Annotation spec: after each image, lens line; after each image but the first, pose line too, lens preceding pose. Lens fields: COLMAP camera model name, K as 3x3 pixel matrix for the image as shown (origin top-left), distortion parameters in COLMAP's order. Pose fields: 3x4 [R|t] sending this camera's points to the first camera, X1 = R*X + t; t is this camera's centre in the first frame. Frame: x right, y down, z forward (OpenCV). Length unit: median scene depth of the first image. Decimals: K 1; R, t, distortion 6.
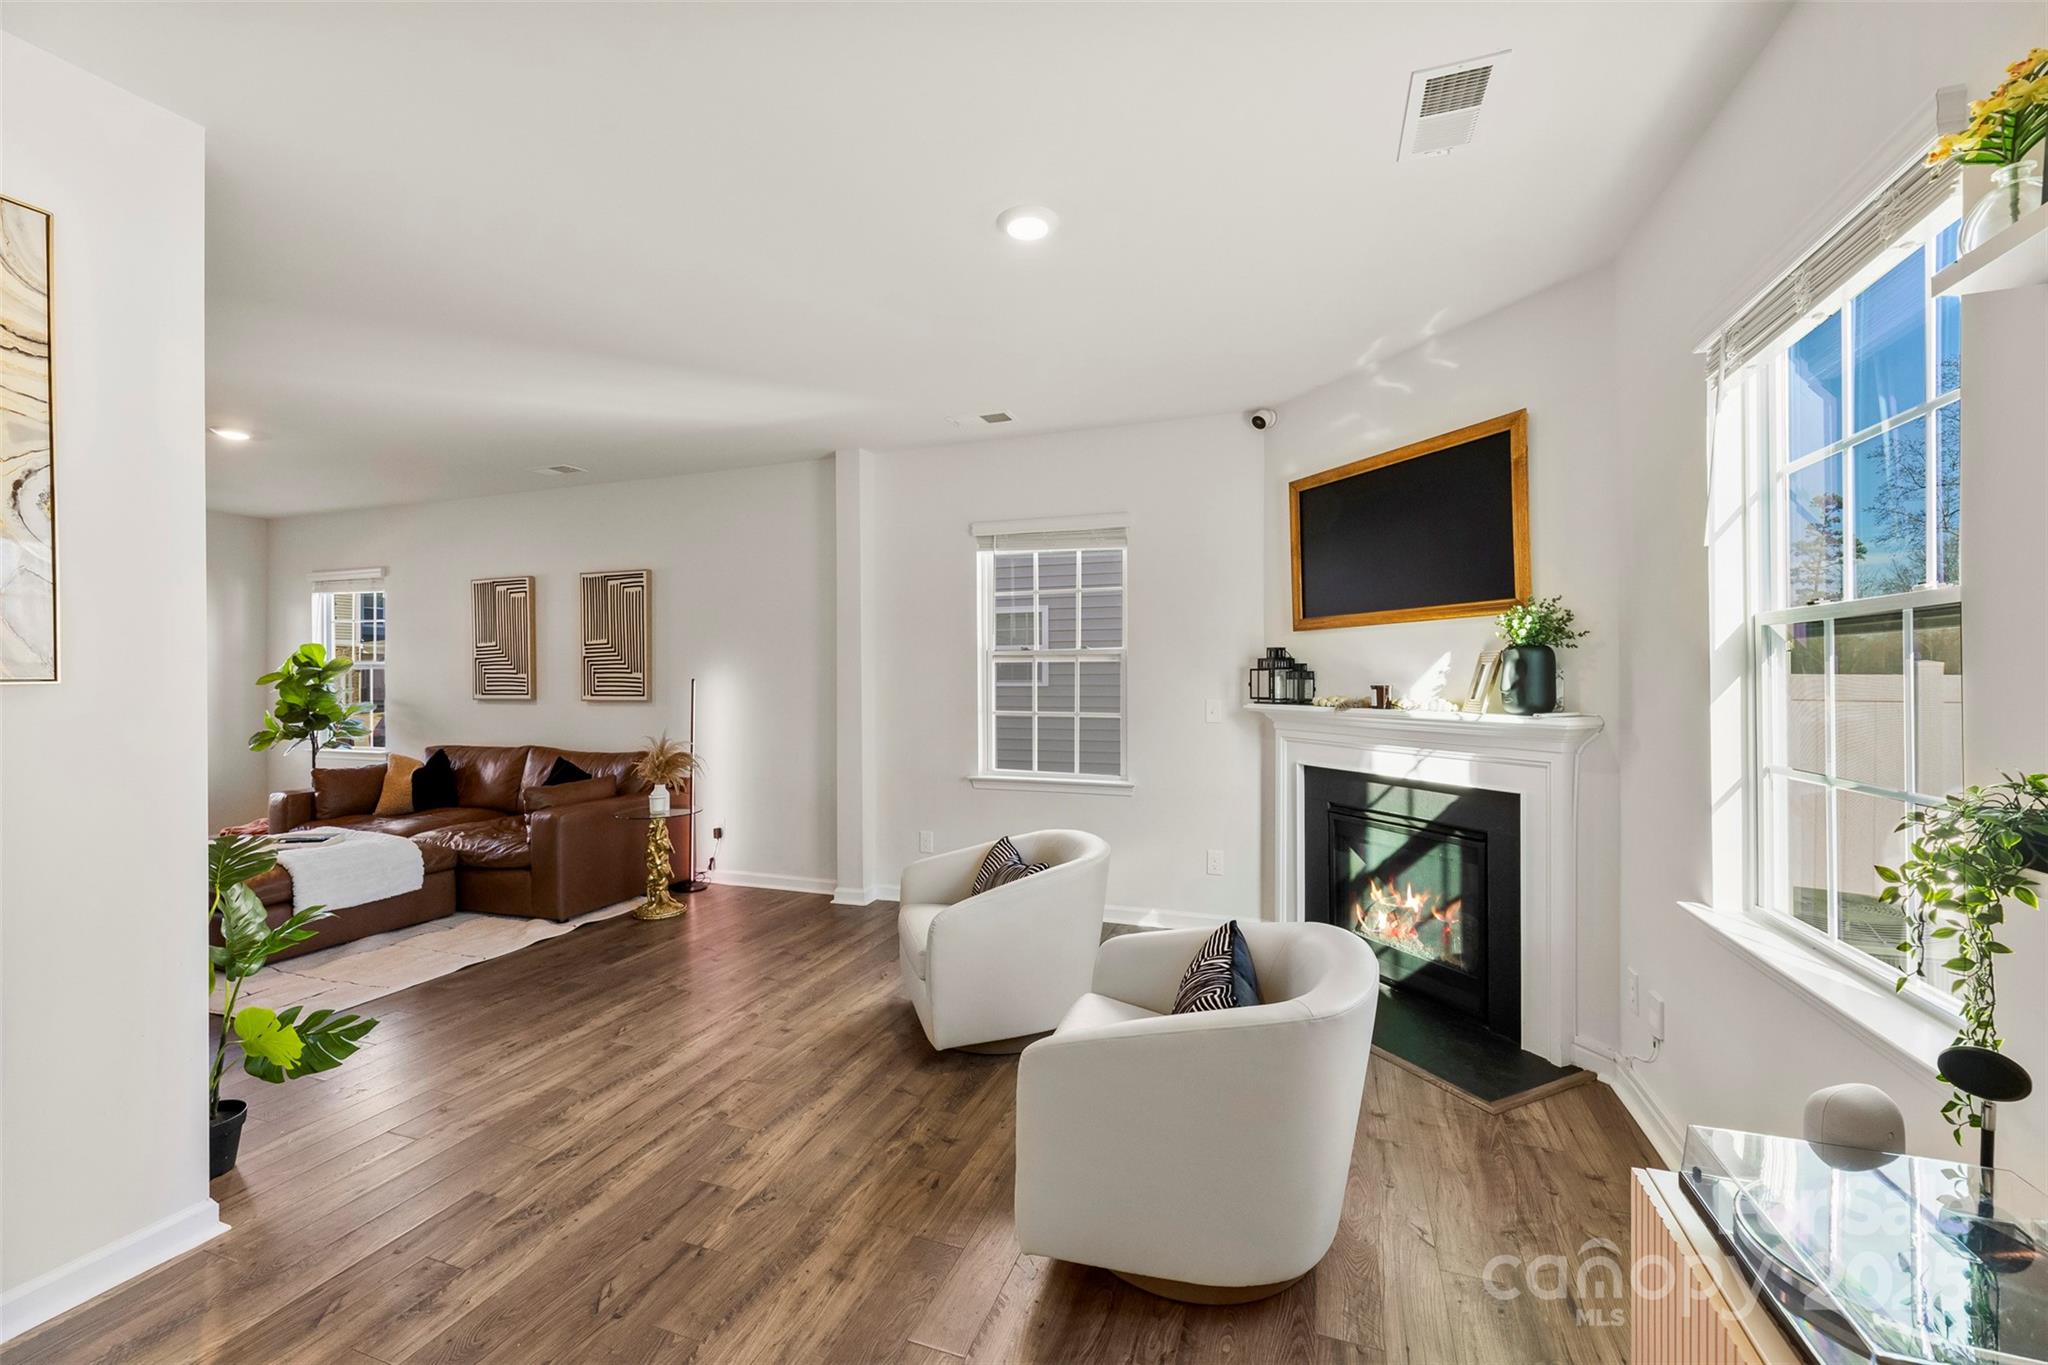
lens RADIAL K [[827.1, 0, 1020.1], [0, 827.1, 674.4], [0, 0, 1]] dist [-0.000196, -0.000050]
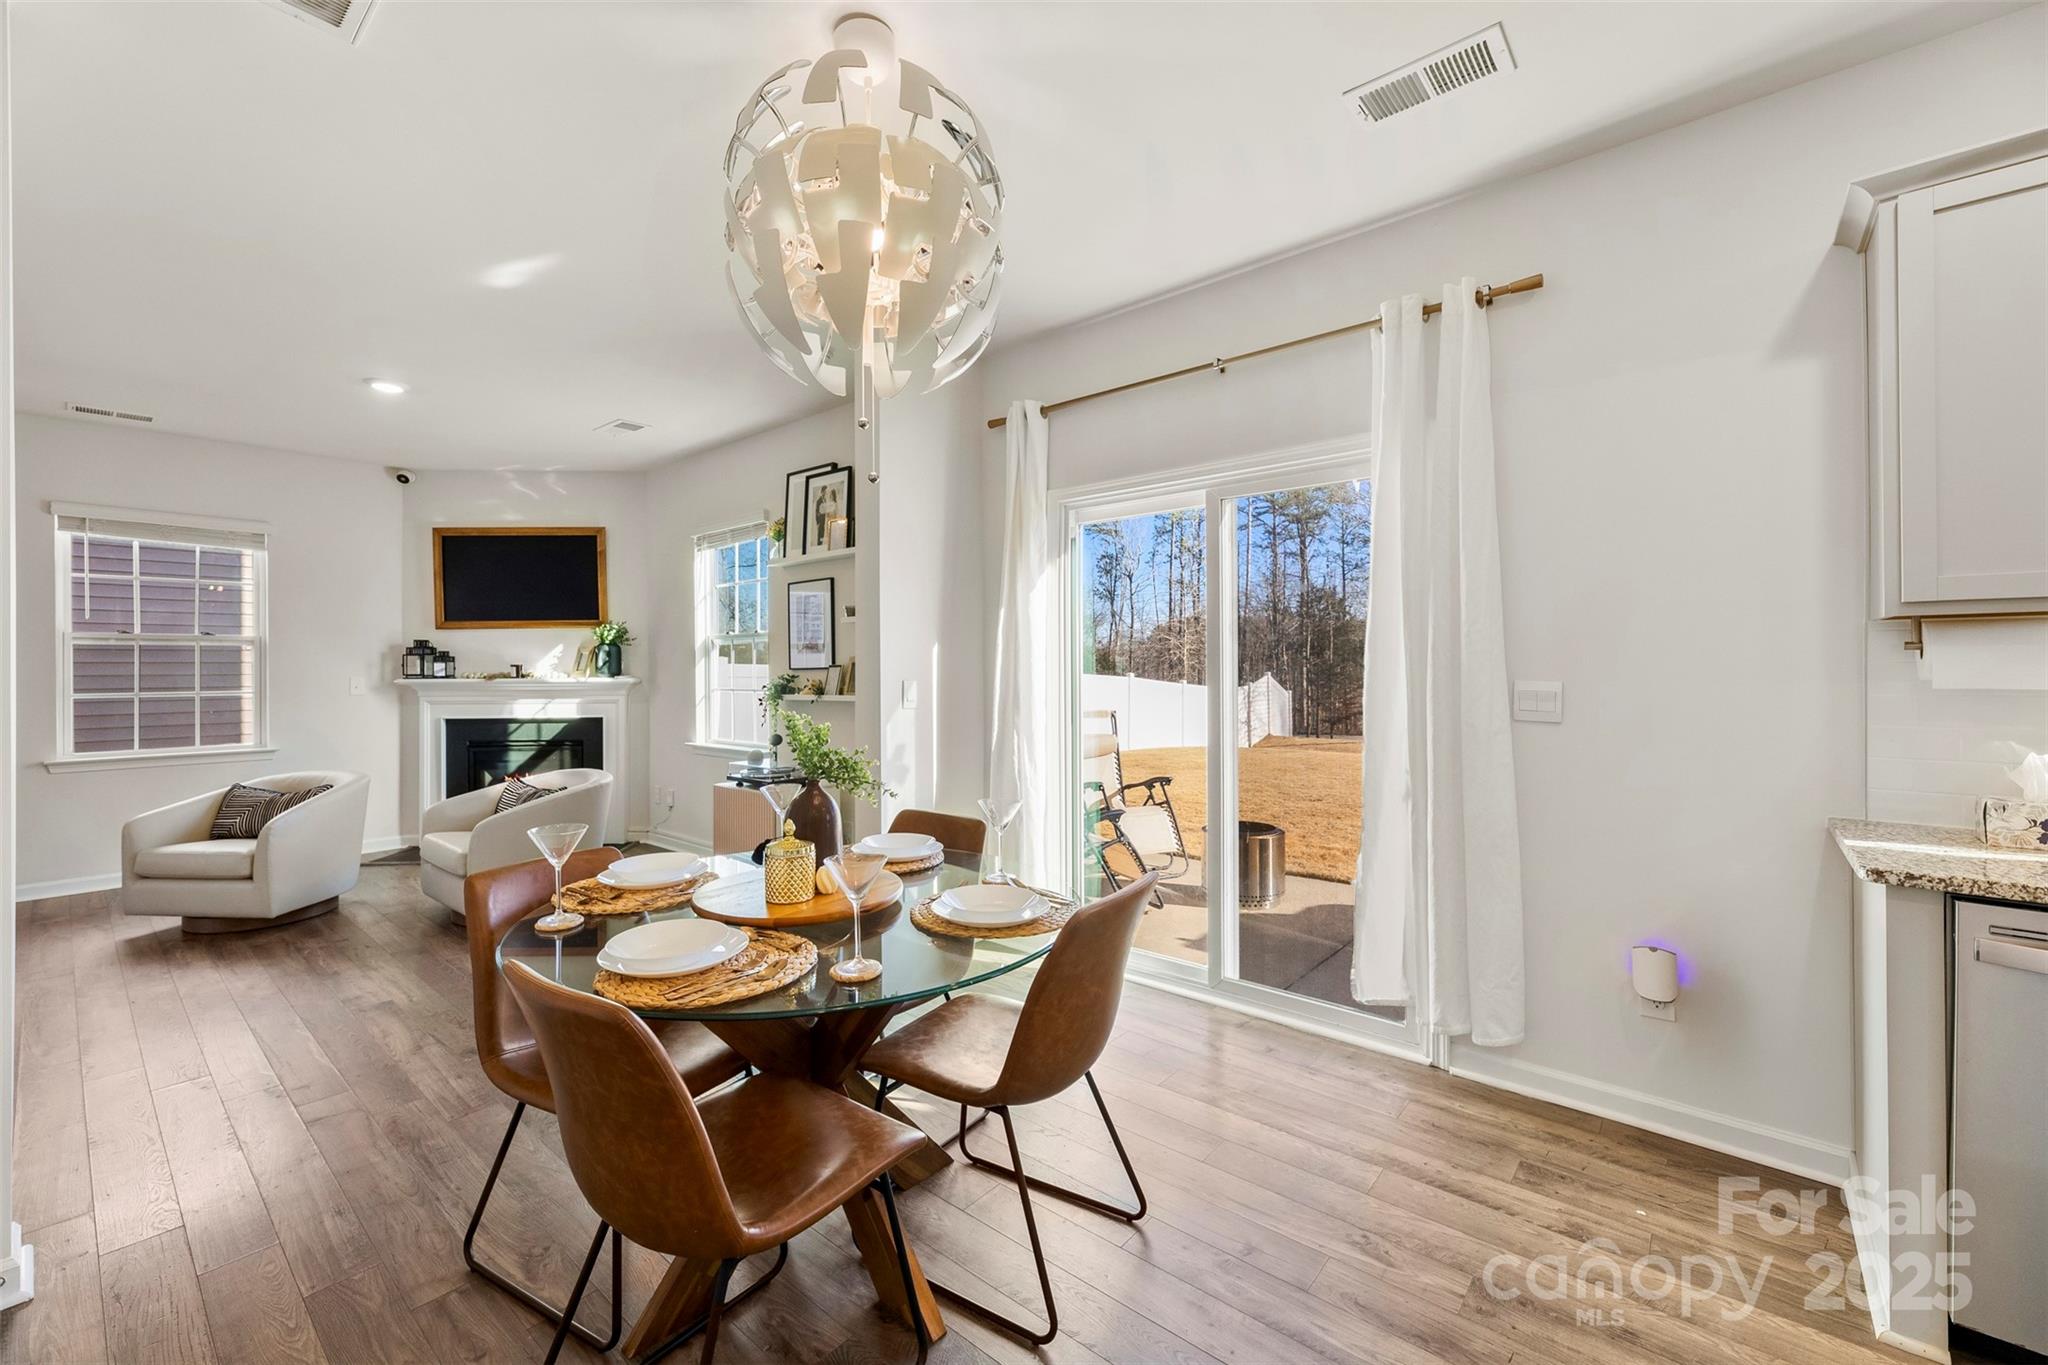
lens RADIAL K [[827.1, 0, 1035.8], [0, 827.1, 670.1], [0, 0, 1]] dist [-0.000196, -0.000050]
pose [[0.333062, -0.002742, 0.942901, -0.762786], [0.004118, 0.999990, 0.001453, 0.024908], [-0.942896, 0.003399, 0.333070, -0.538673]]
